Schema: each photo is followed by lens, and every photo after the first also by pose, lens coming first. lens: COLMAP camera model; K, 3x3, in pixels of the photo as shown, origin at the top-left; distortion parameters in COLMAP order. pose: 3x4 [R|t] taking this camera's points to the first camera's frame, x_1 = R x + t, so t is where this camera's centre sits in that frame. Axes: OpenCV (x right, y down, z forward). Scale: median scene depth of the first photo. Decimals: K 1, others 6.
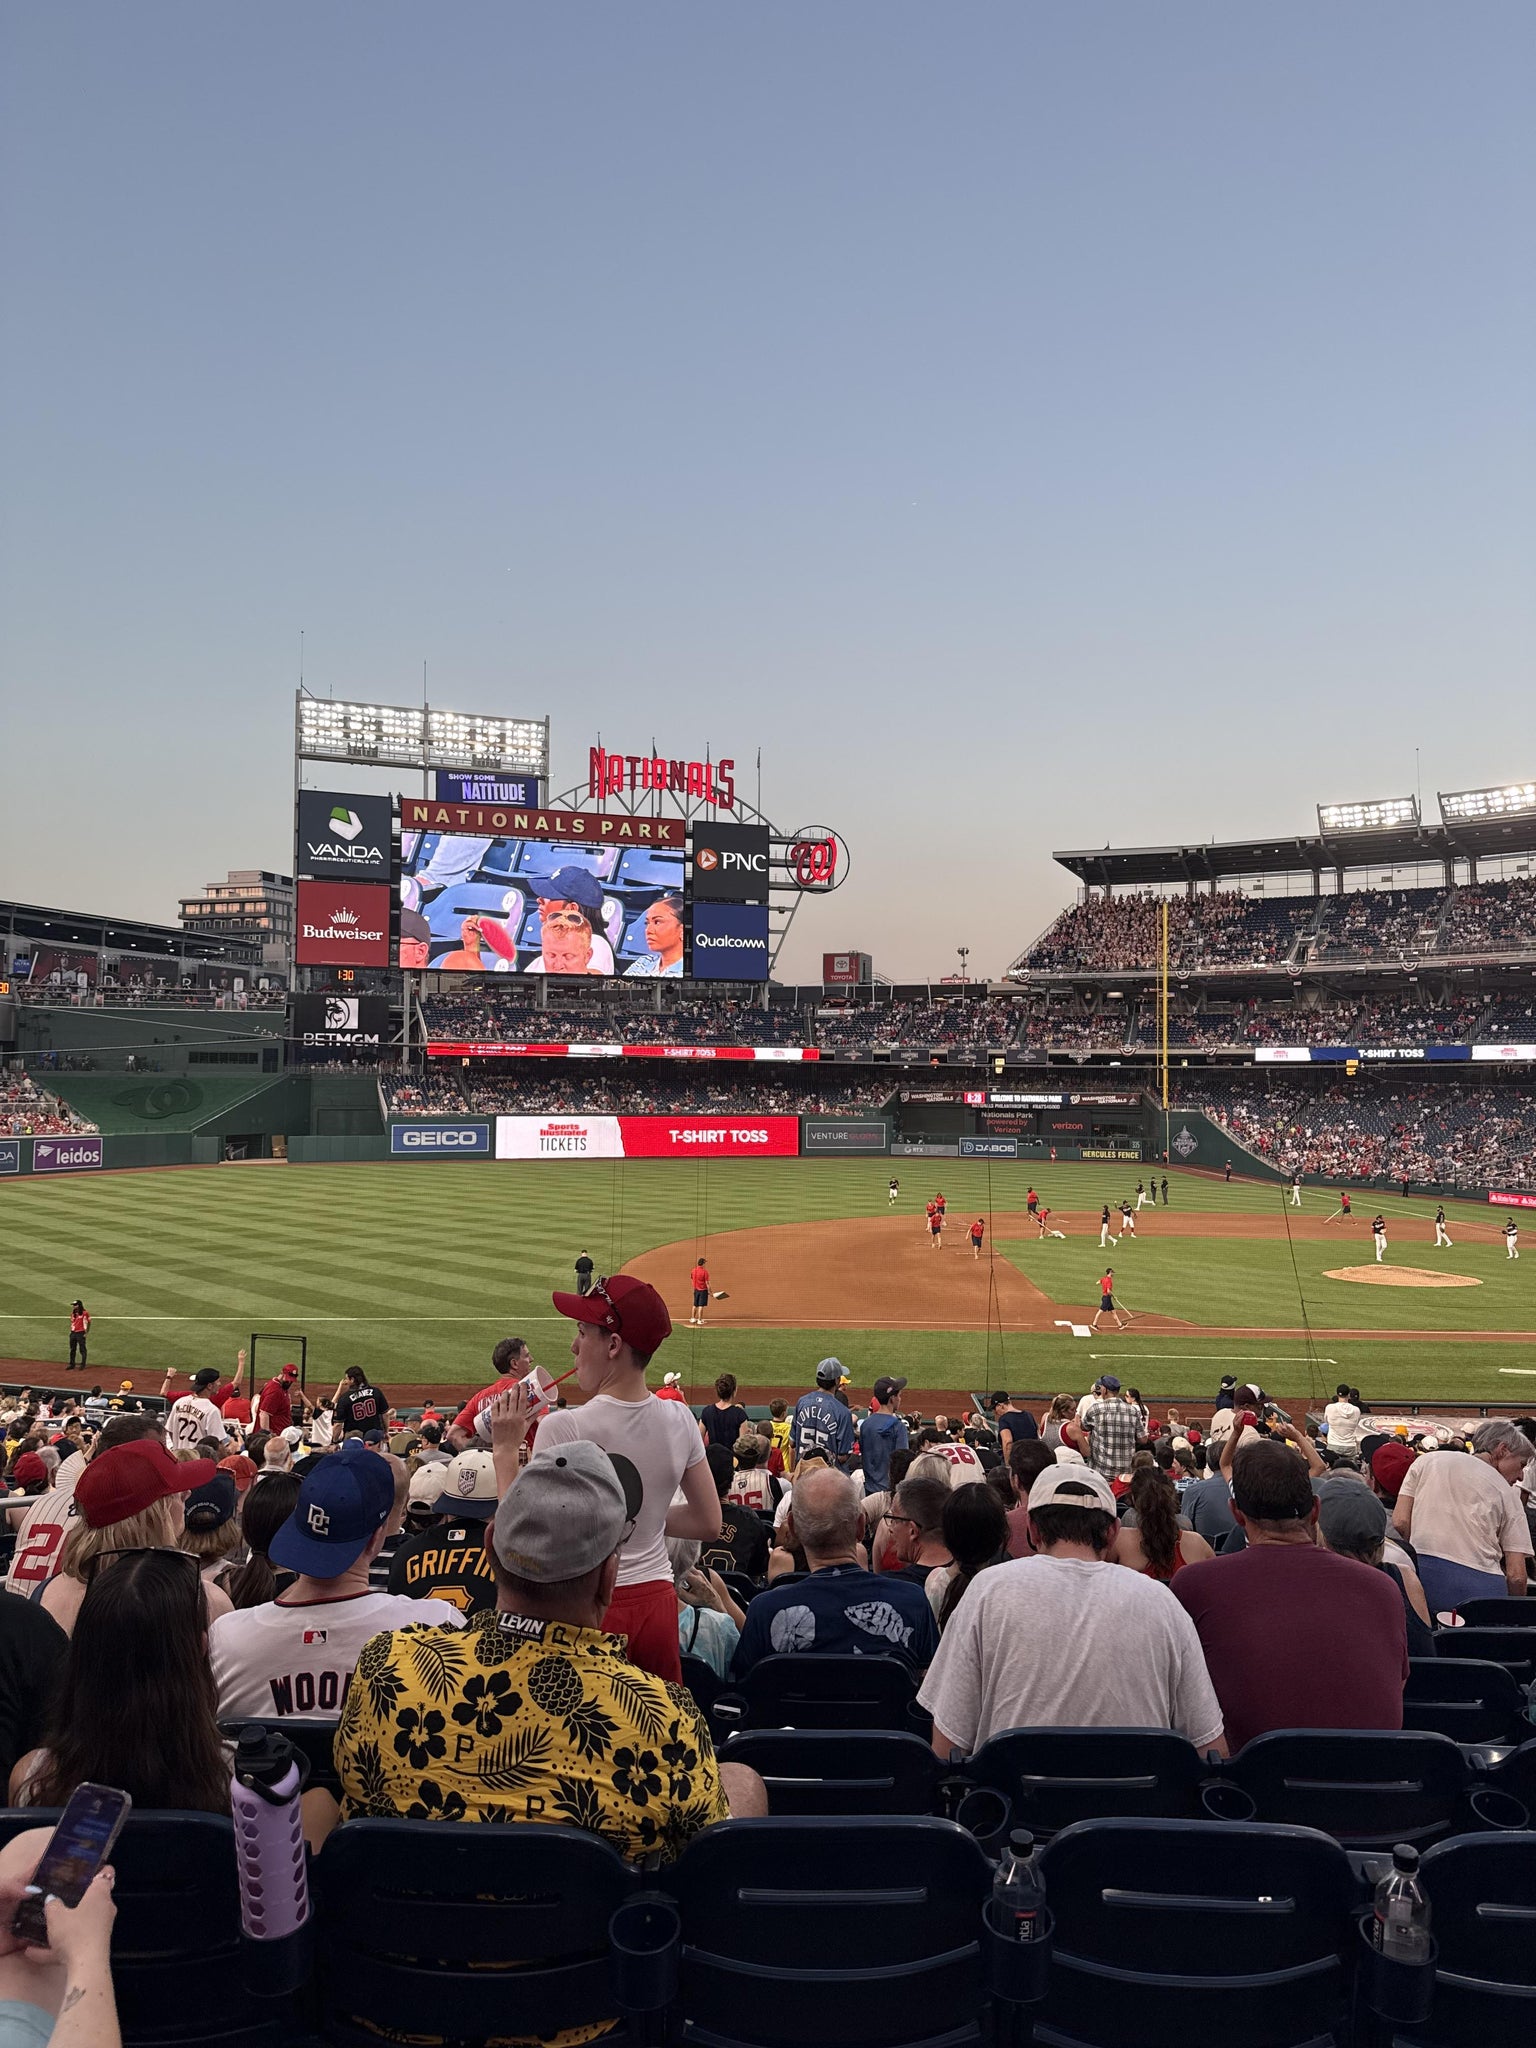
lens RADIAL K [[1415.2, 0, 768.0], [0, 1415.2, 1024.0], [0, 0, 1]] dist [0.191385, -0.387687]
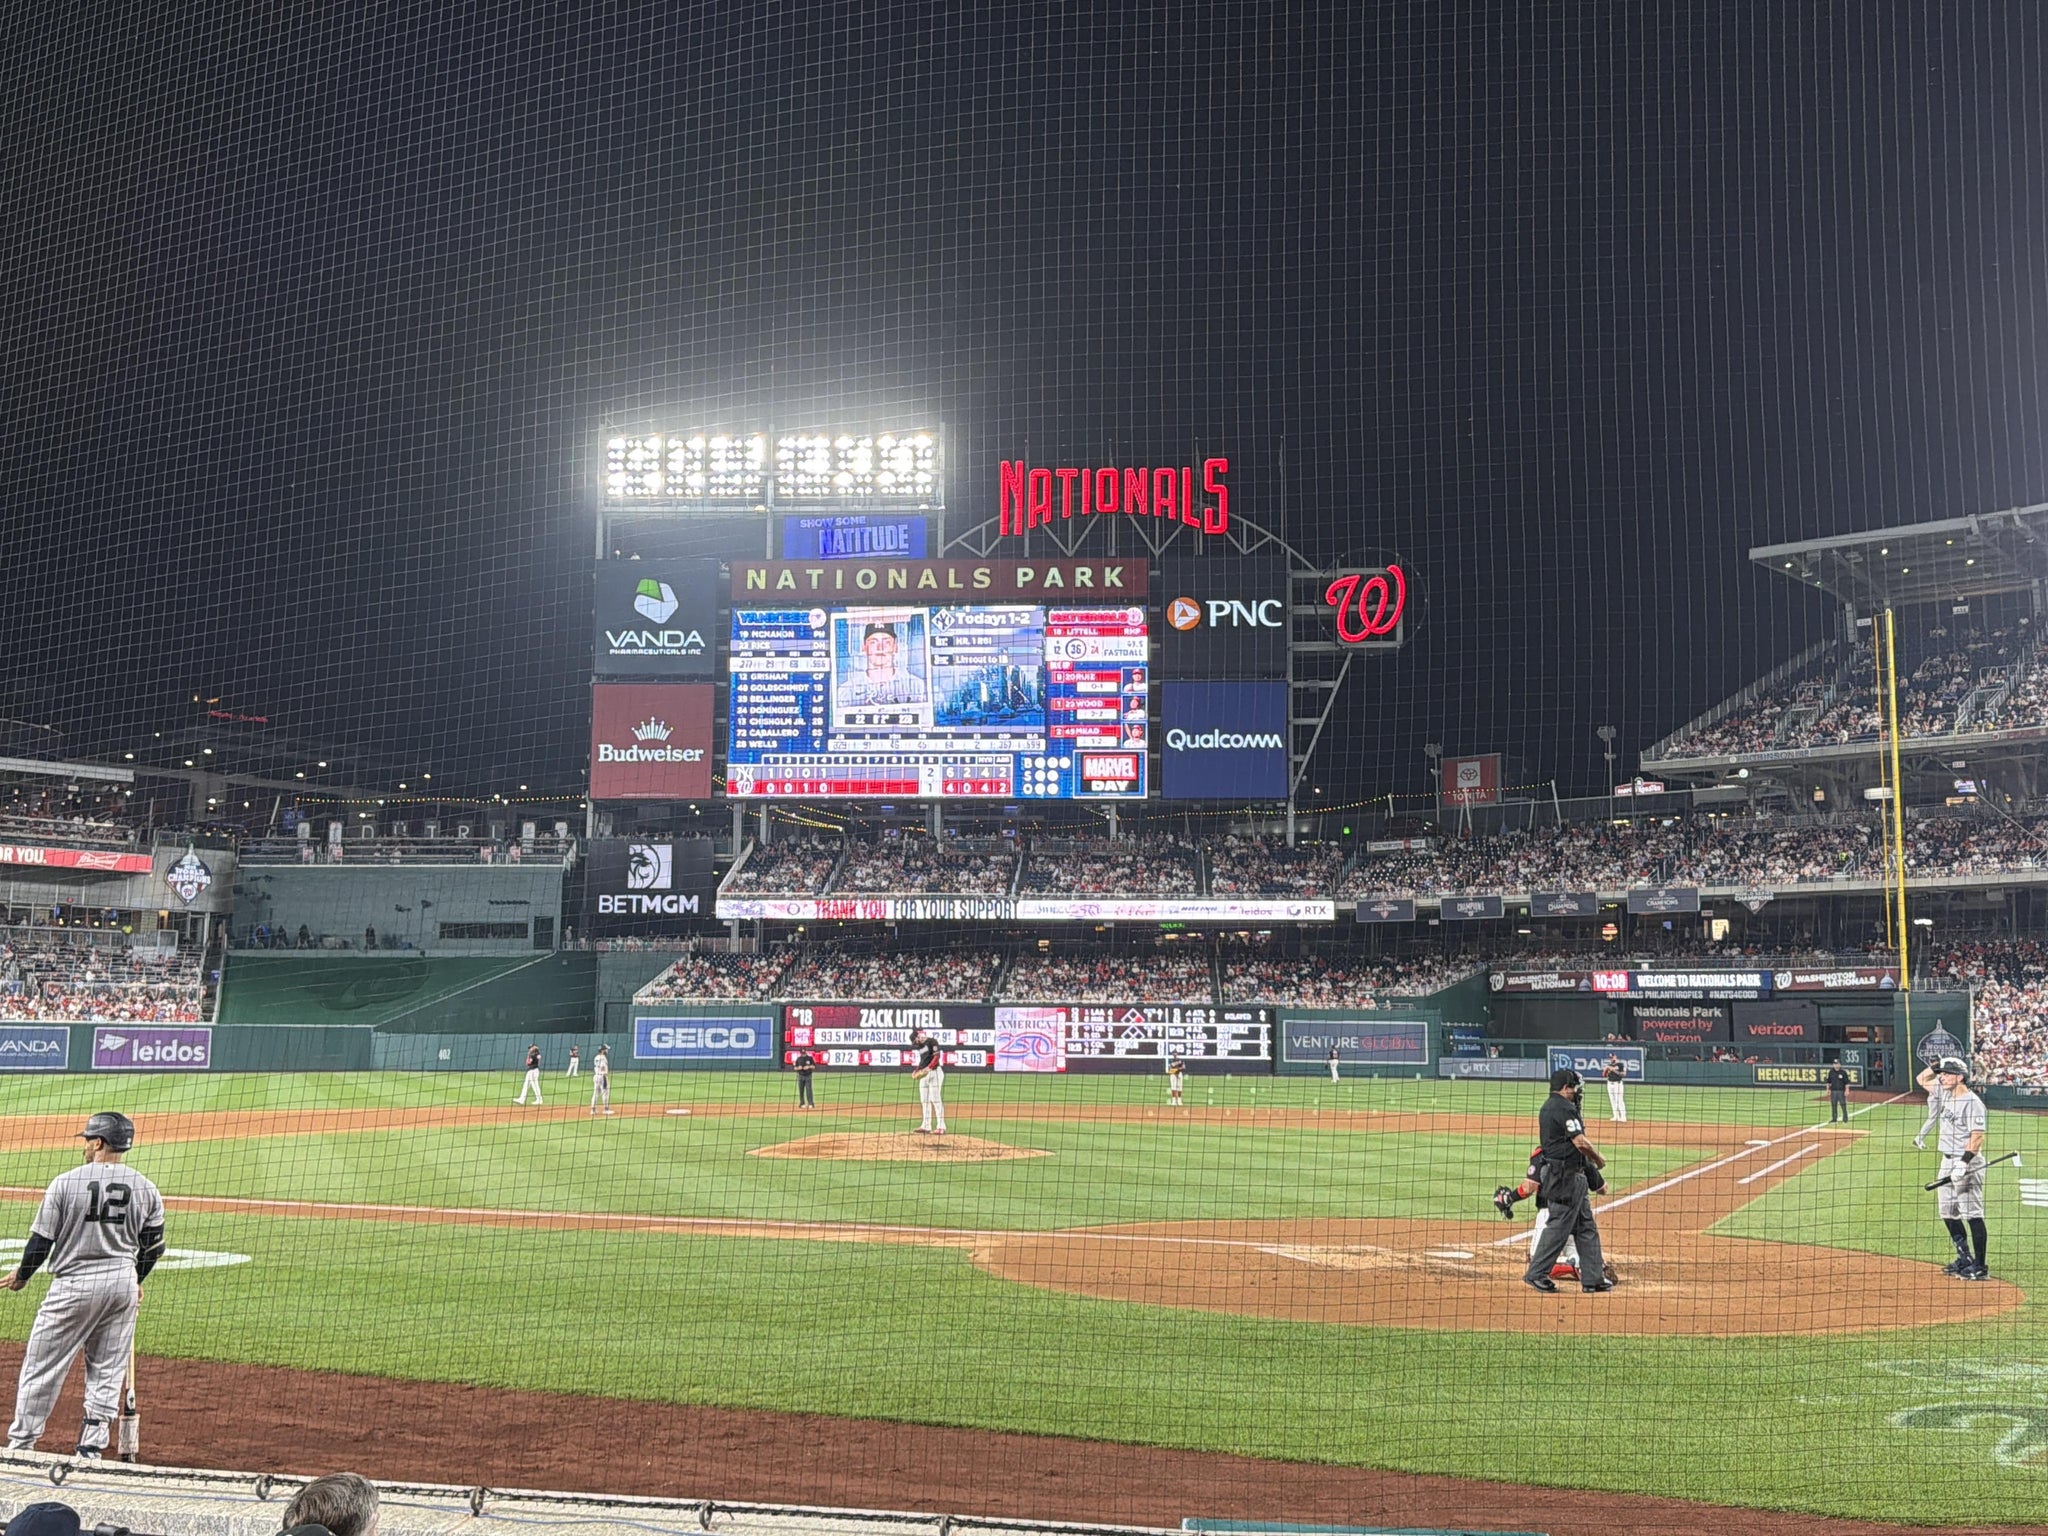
lens RADIAL K [[2020.9, 0, 1025.9], [0, 2020.9, 787.1], [0, 0, 1]] dist [0.137206, -0.190666]
pose [[0.922110, -0.048509, -0.383876, 0.251193], [0.017403, 0.996306, -0.084096, 0.039580], [0.386537, 0.070865, 0.919547, 0.145577]]
